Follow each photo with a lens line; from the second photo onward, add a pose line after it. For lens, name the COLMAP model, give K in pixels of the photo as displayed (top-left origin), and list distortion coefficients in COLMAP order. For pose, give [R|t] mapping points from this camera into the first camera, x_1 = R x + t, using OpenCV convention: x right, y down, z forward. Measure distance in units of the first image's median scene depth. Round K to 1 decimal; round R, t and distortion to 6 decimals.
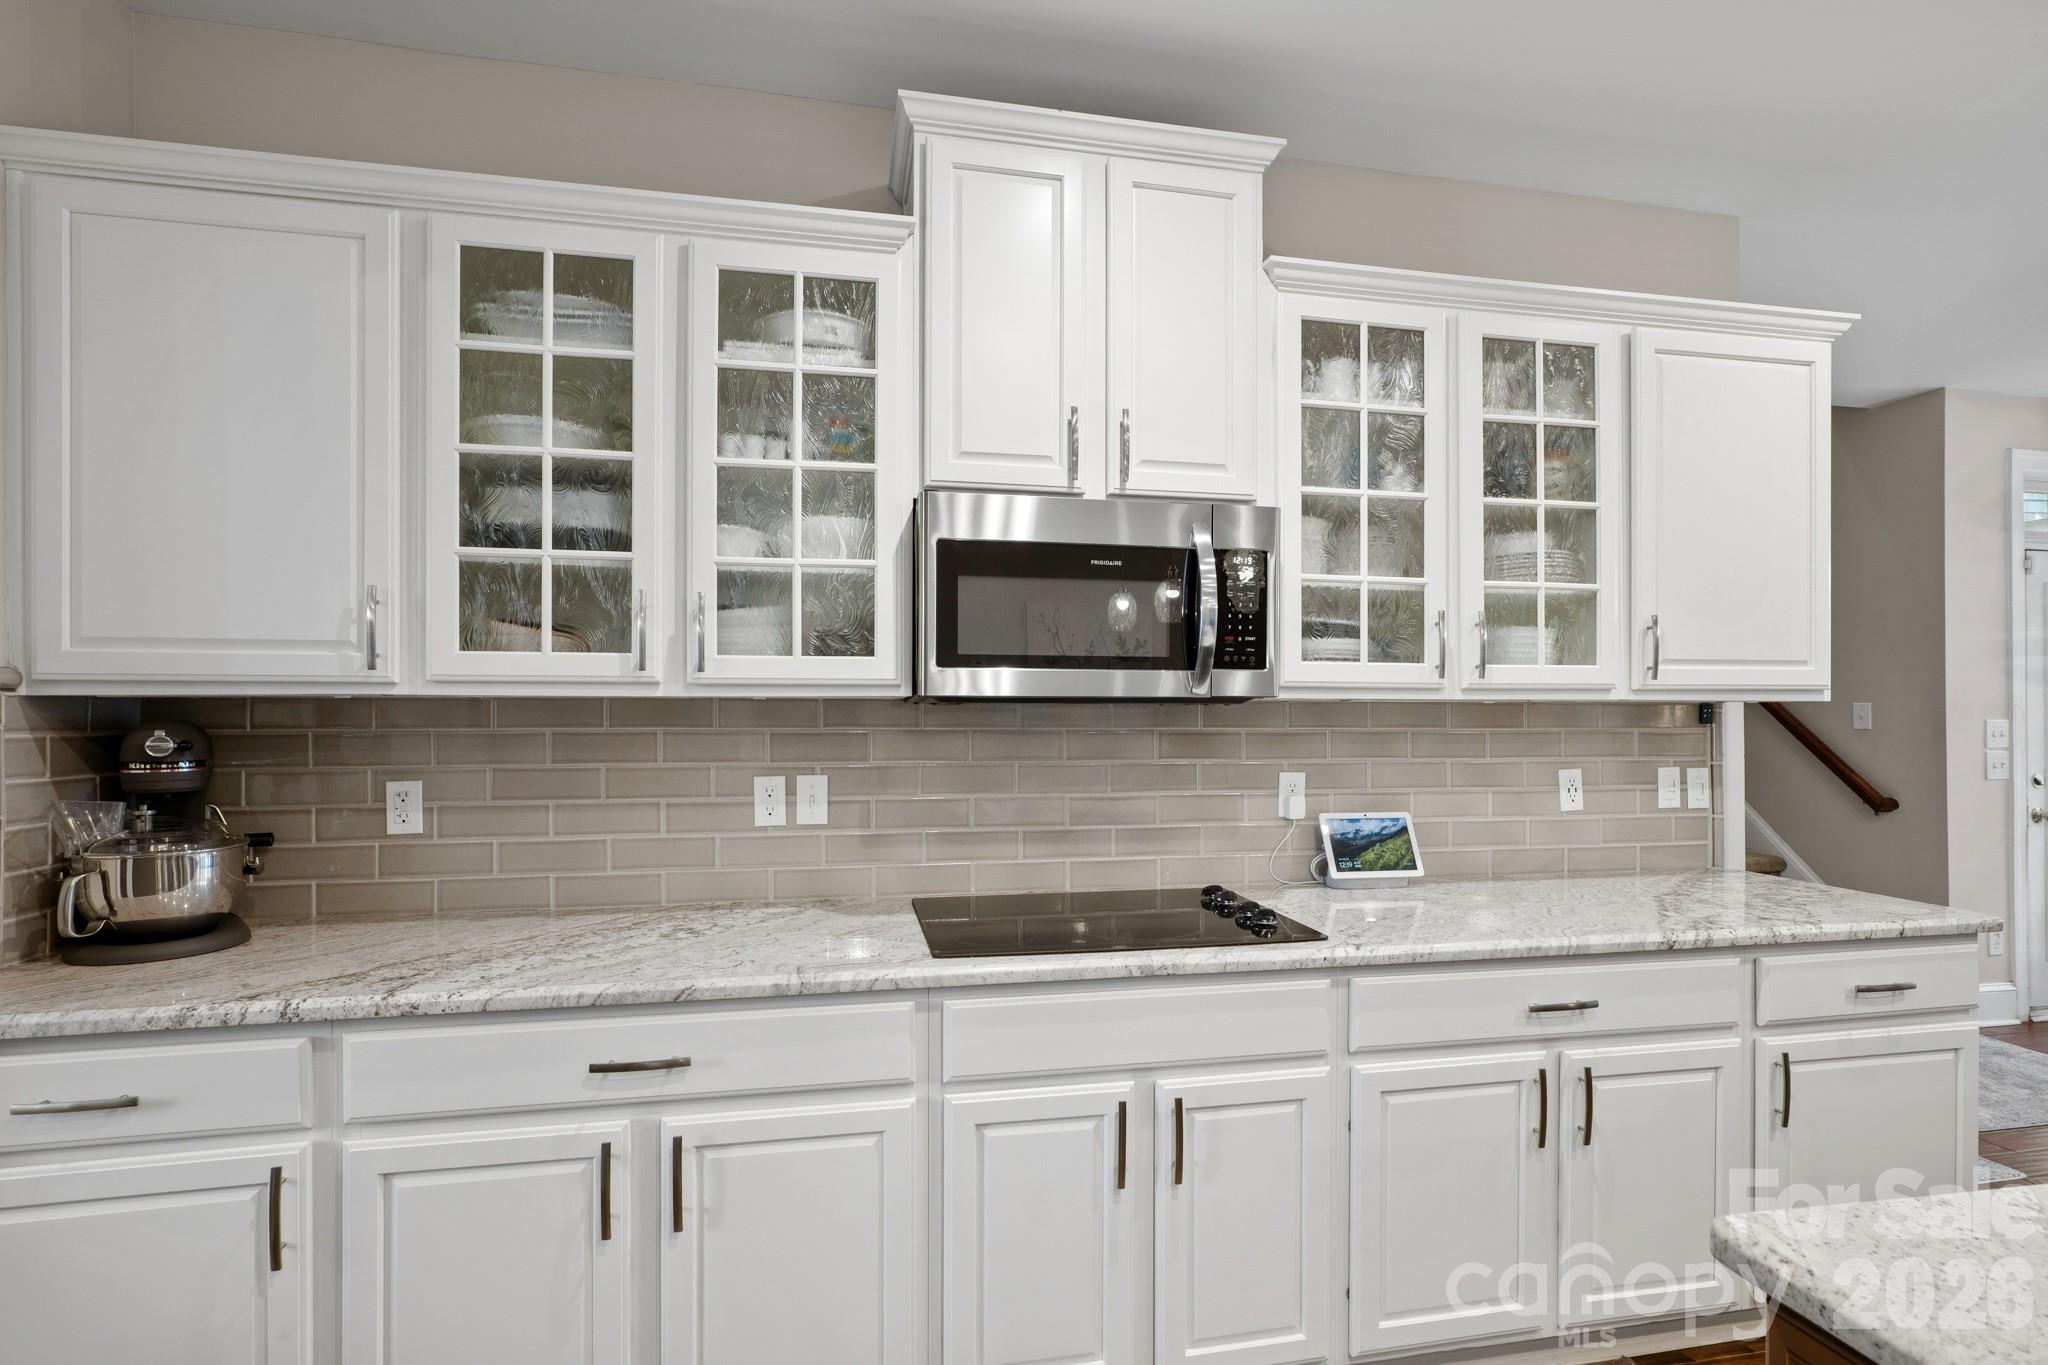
lens RADIAL K [[955.2, 0, 1032.9], [0, 955.2, 711.9], [0, 0, 1]] dist [-0.001691, 0.000541]
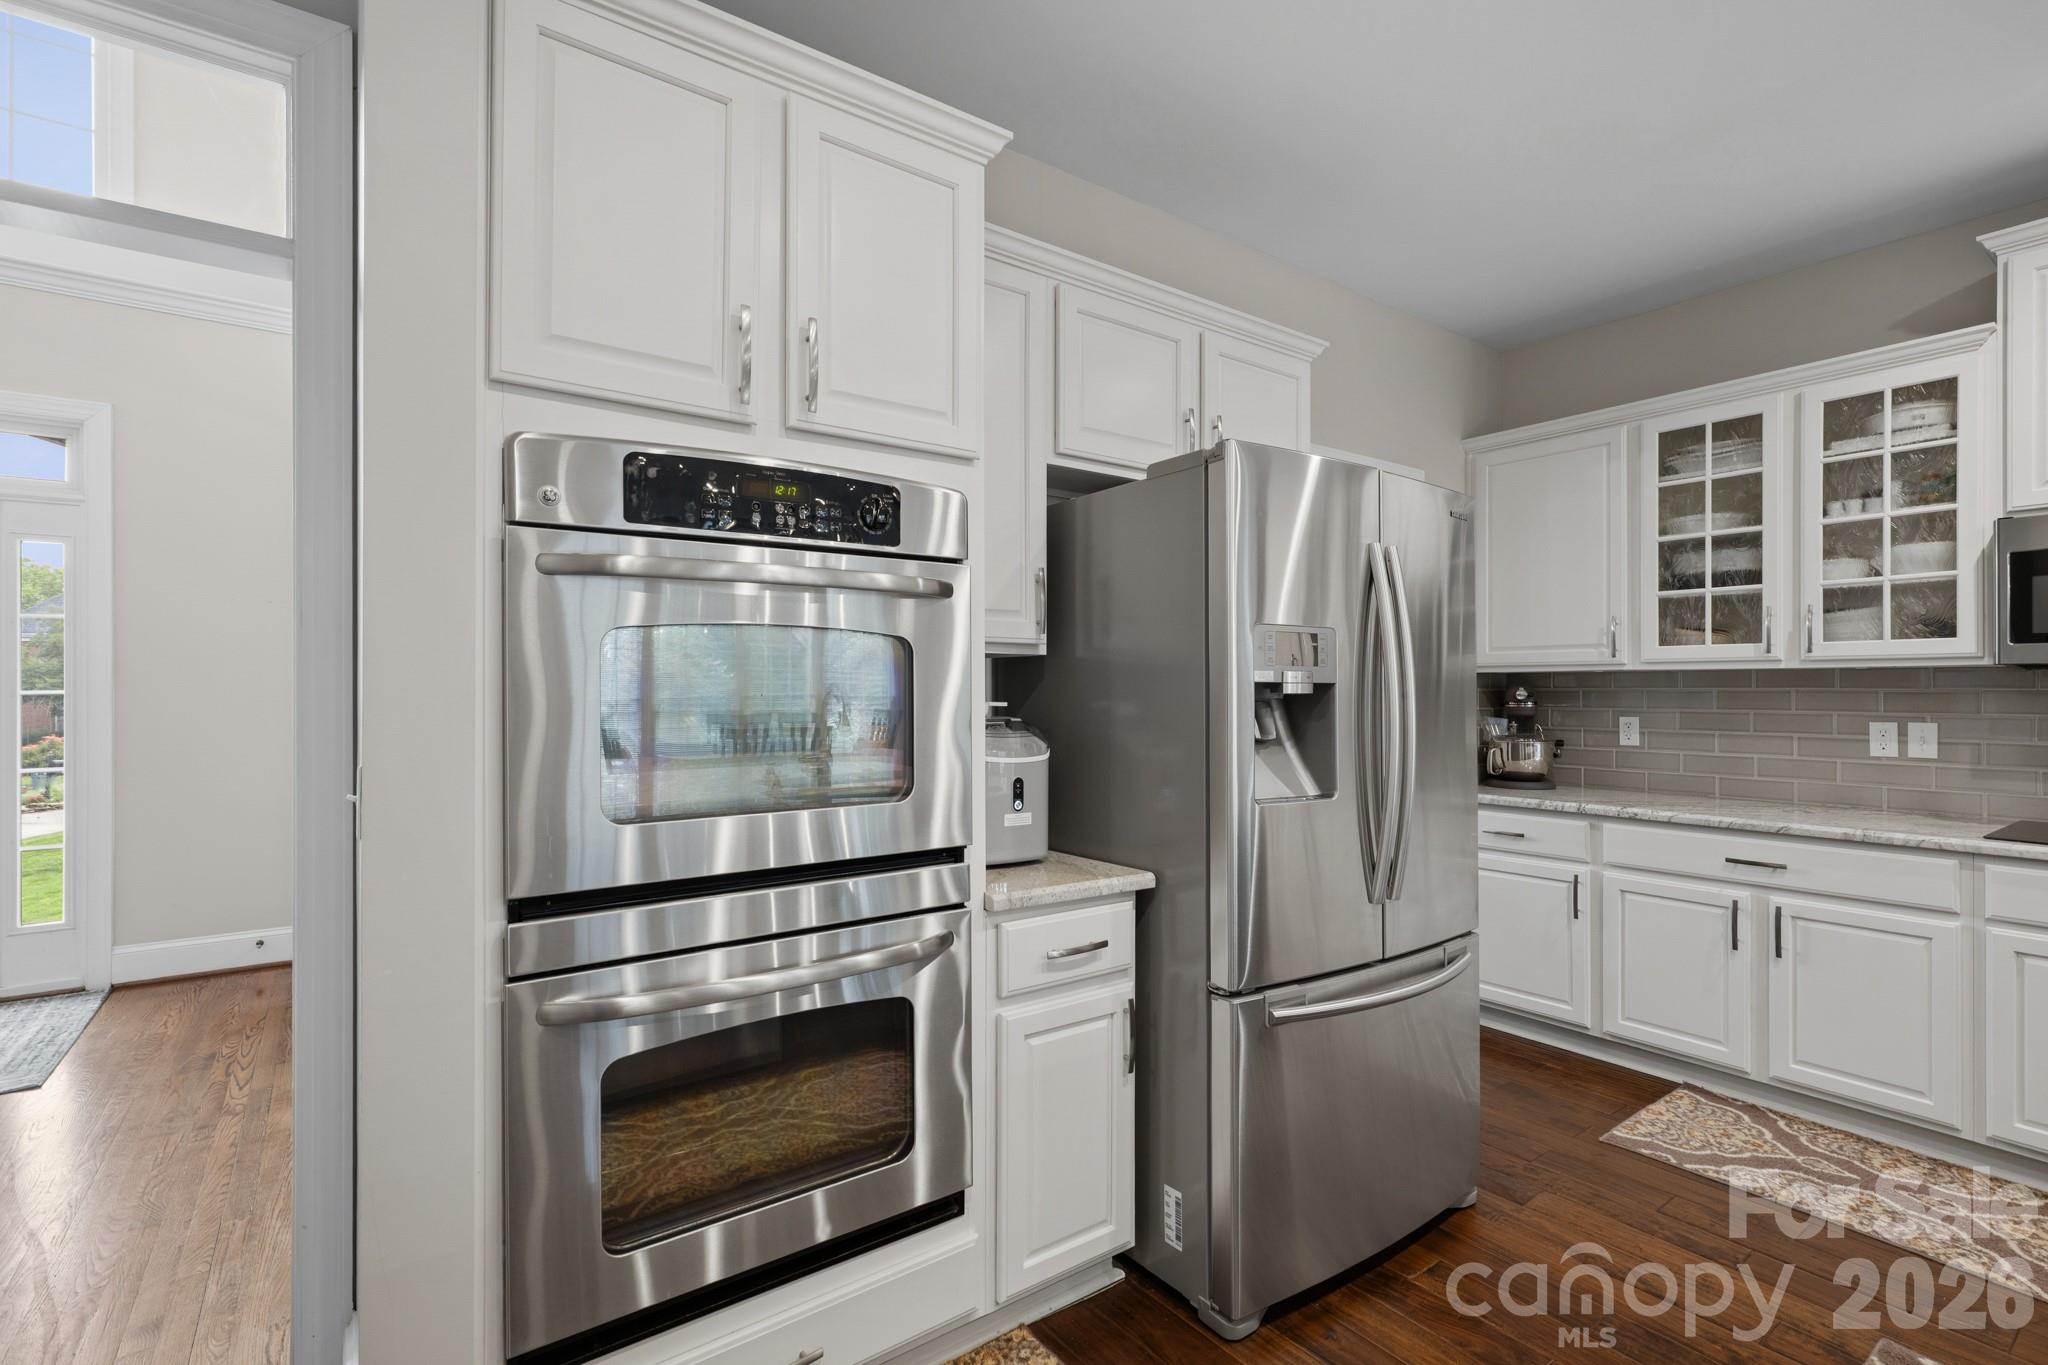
lens RADIAL K [[937.1, 0, 1027.3], [0, 937.1, 687.5], [0, 0, 1]] dist [-0.002104, 0.000854]
pose [[0.412556, -0.000287, -0.910932, 0.537714], [0.002243, 0.999997, 0.000701, 0.013289], [0.910930, -0.002332, 0.412555, -0.848951]]
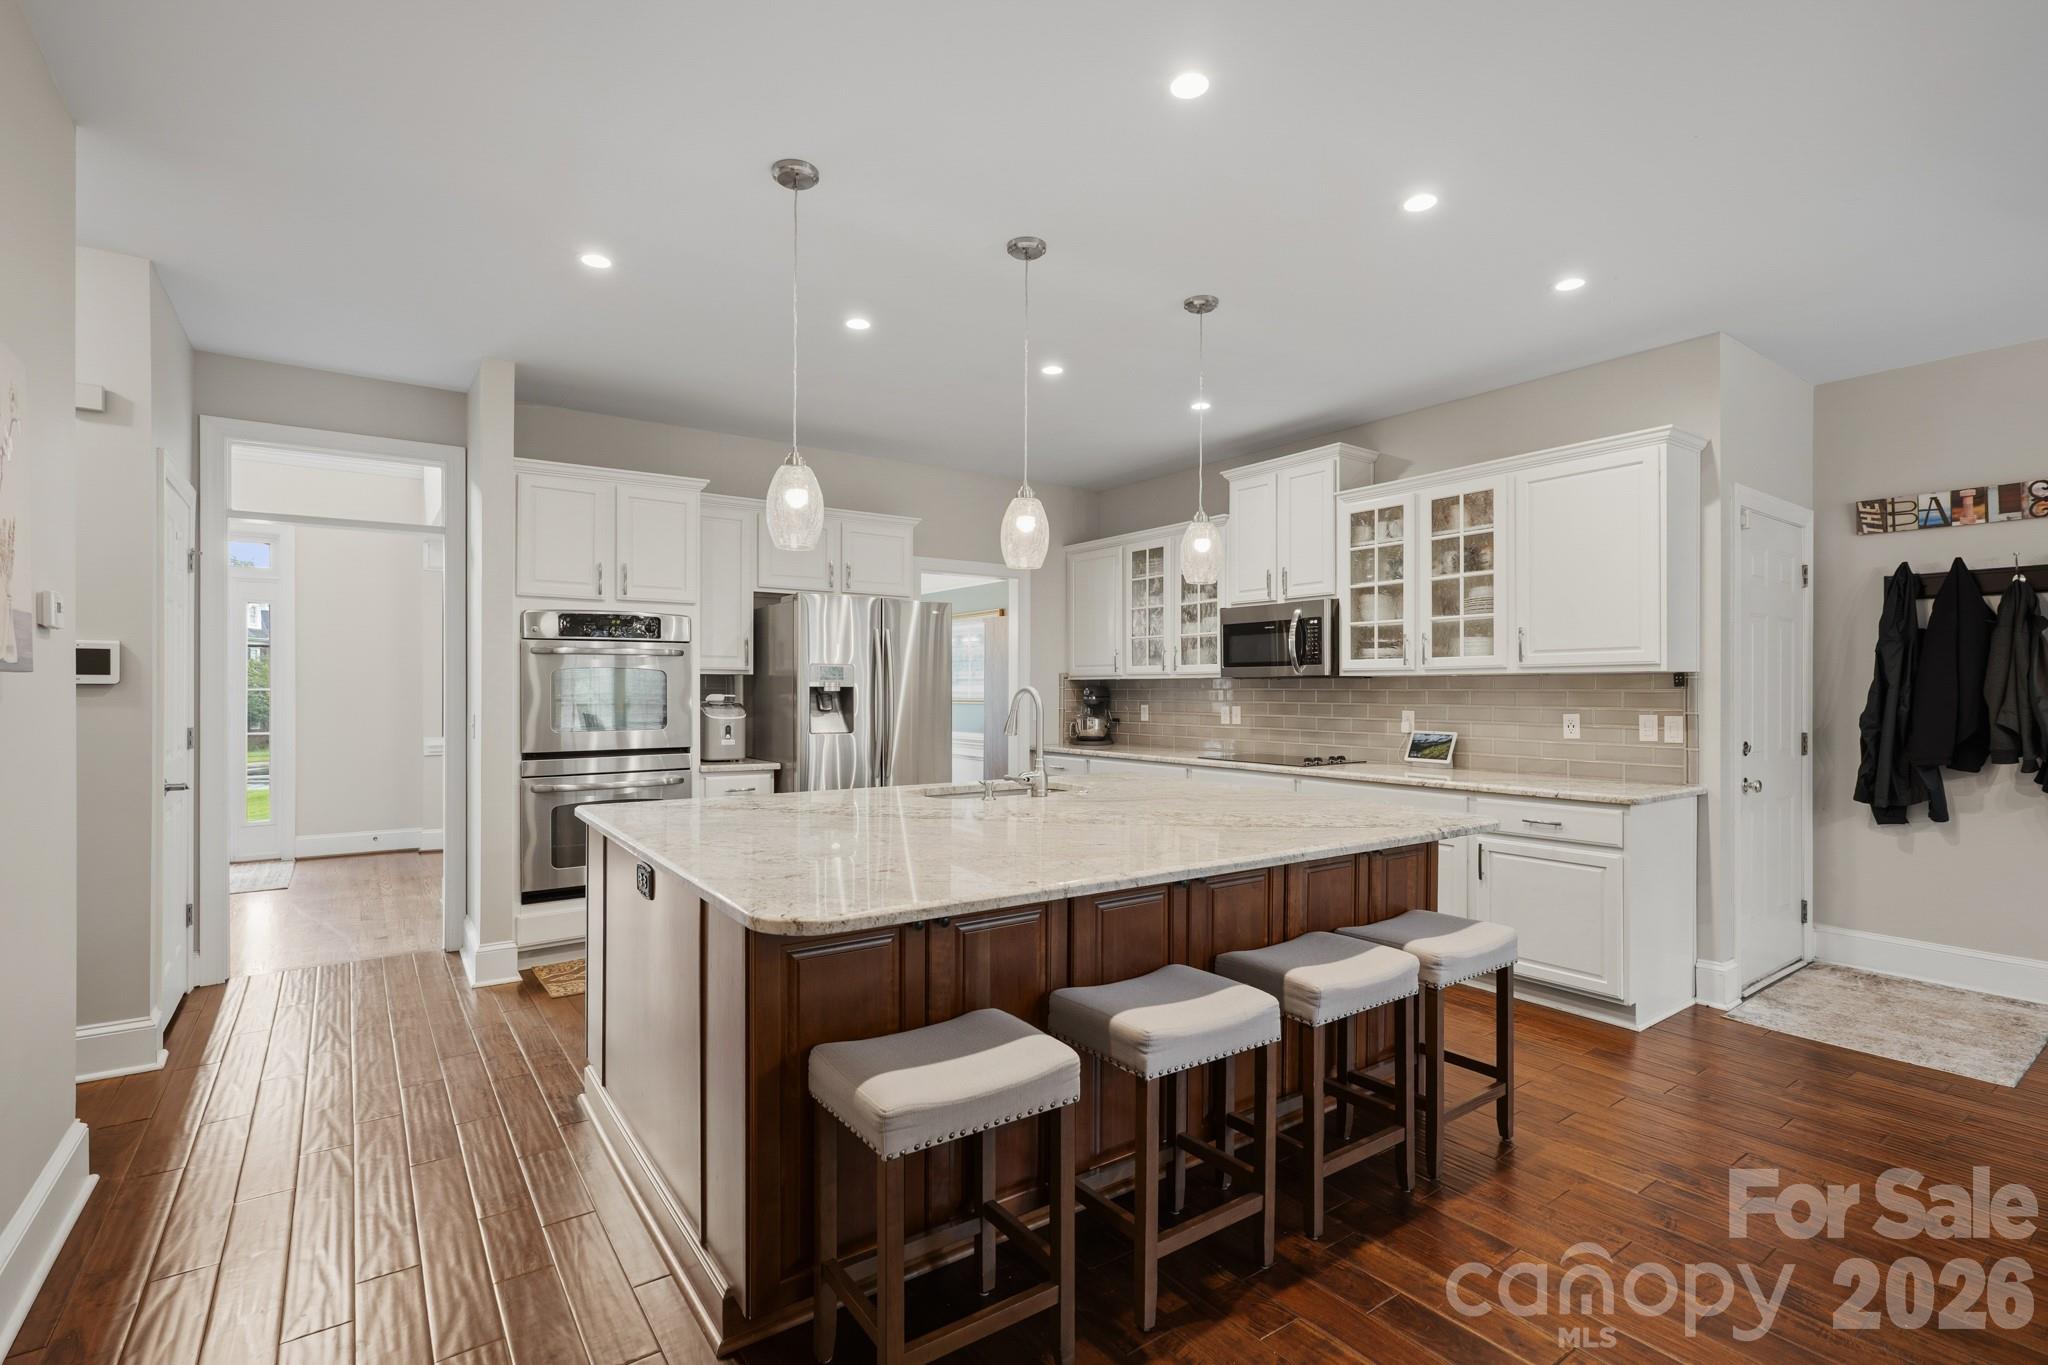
lens RADIAL K [[937.1, 0, 1027.3], [0, 937.1, 687.5], [0, 0, 1]] dist [-0.002104, 0.000854]
pose [[0.406867, -0.003042, -0.913482, 2.249491], [0.002776, 0.999994, -0.002094, 0.019957], [0.913483, -0.001684, 0.406873, -0.722608]]
